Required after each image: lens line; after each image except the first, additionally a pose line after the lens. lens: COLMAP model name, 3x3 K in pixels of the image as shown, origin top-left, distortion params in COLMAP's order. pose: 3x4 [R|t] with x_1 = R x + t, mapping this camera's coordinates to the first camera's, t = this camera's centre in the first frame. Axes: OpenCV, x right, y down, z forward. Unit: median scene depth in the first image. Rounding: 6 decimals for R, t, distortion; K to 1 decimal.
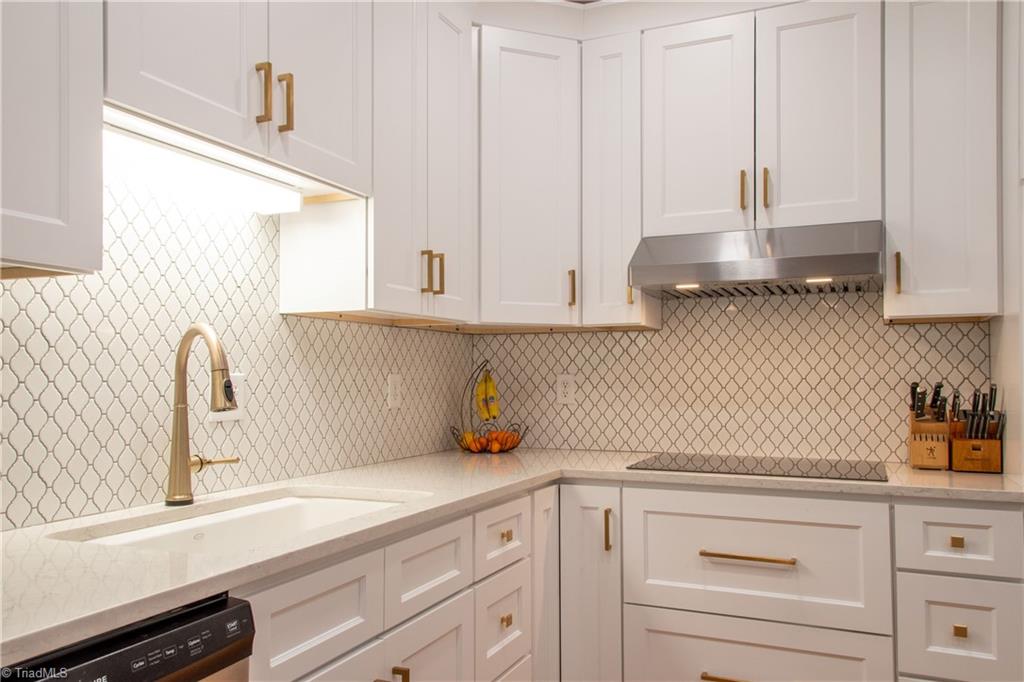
lens RADIAL K [[820.0, 0, 507.9], [0, 820.0, 351.6], [0, 0, 1]] dist [0.056792, -0.009739]
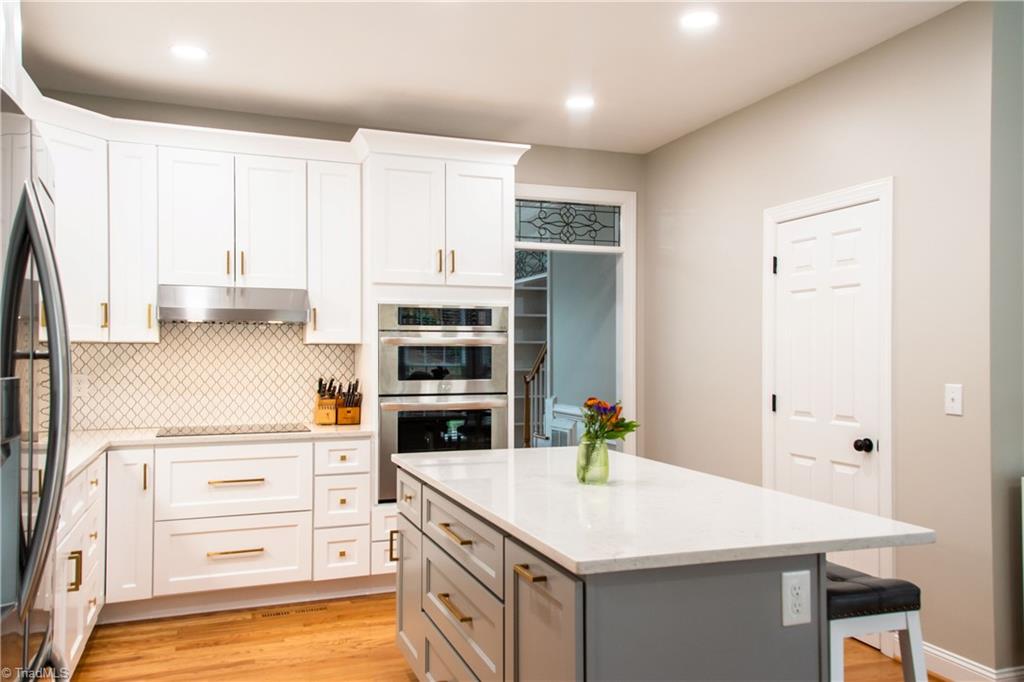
lens RADIAL K [[820.0, 0, 508.0], [0, 820.0, 344.6], [0, 0, 1]] dist [0.056792, -0.009739]
pose [[0.734511, 0.007868, 0.678551, -0.404888], [-0.020641, 0.999729, 0.010751, -0.059942], [-0.678282, -0.021902, 0.734475, -0.566476]]
